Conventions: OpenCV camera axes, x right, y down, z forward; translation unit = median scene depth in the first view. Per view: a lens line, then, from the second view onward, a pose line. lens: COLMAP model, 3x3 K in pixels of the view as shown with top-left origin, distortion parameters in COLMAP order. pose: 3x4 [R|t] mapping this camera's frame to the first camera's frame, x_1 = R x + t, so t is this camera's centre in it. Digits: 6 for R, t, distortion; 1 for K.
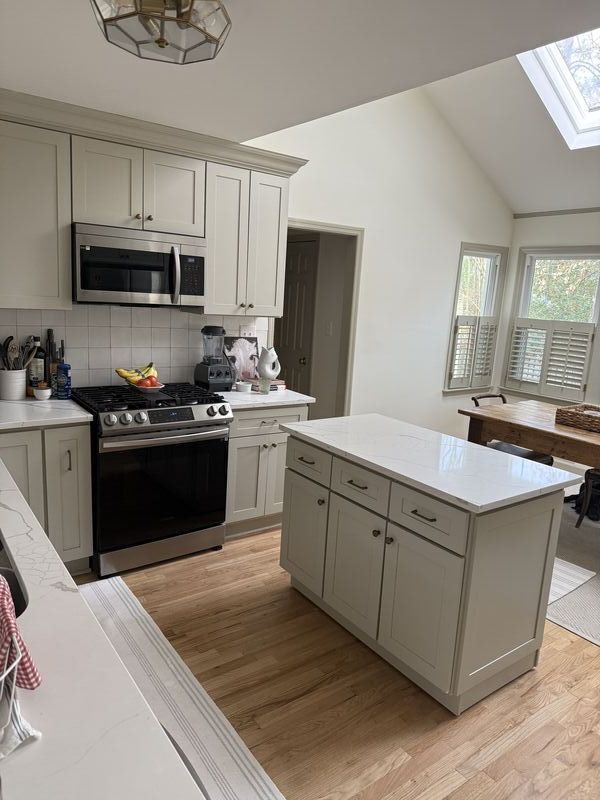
lens RADIAL K [[554.6, 0, 300.0], [0, 554.6, 400.0], [0, 0, 1]] dist [0.088589, -0.111558]
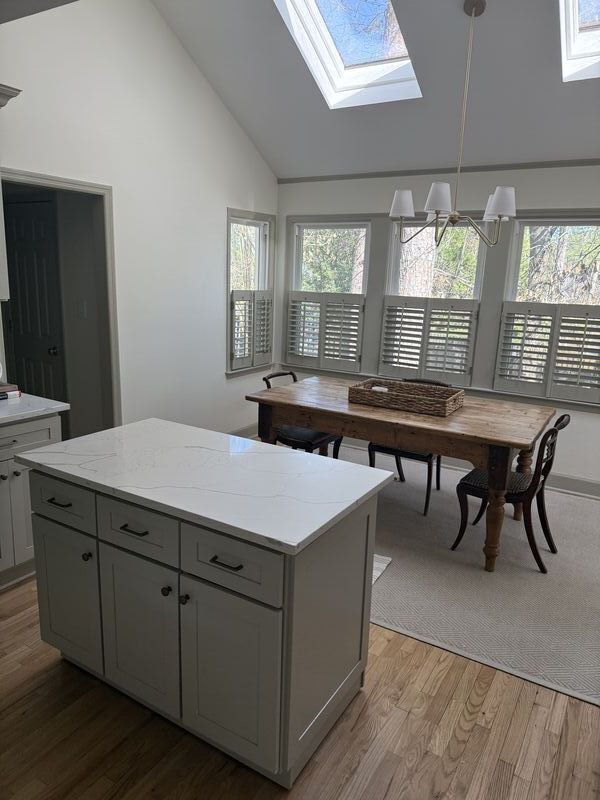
lens RADIAL K [[554.6, 0, 300.0], [0, 554.6, 400.0], [0, 0, 1]] dist [0.088589, -0.111558]
pose [[0.919897, -0.109659, 0.376515, 0.028362], [0.090466, 0.993552, 0.068343, -0.033369], [-0.381582, -0.028807, 0.923886, 0.147994]]
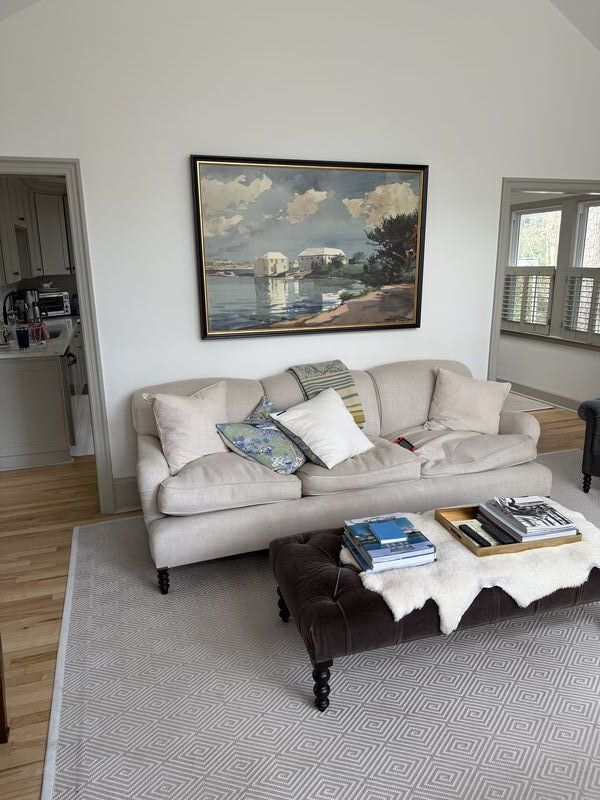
lens RADIAL K [[554.6, 0, 300.0], [0, 554.6, 400.0], [0, 0, 1]] dist [0.088589, -0.111558]
pose [[0.288301, 0.178612, -0.940734, 1.724475], [-0.171888, 0.976144, 0.132658, 0.061637], [0.941986, 0.123456, 0.312125, 0.304796]]
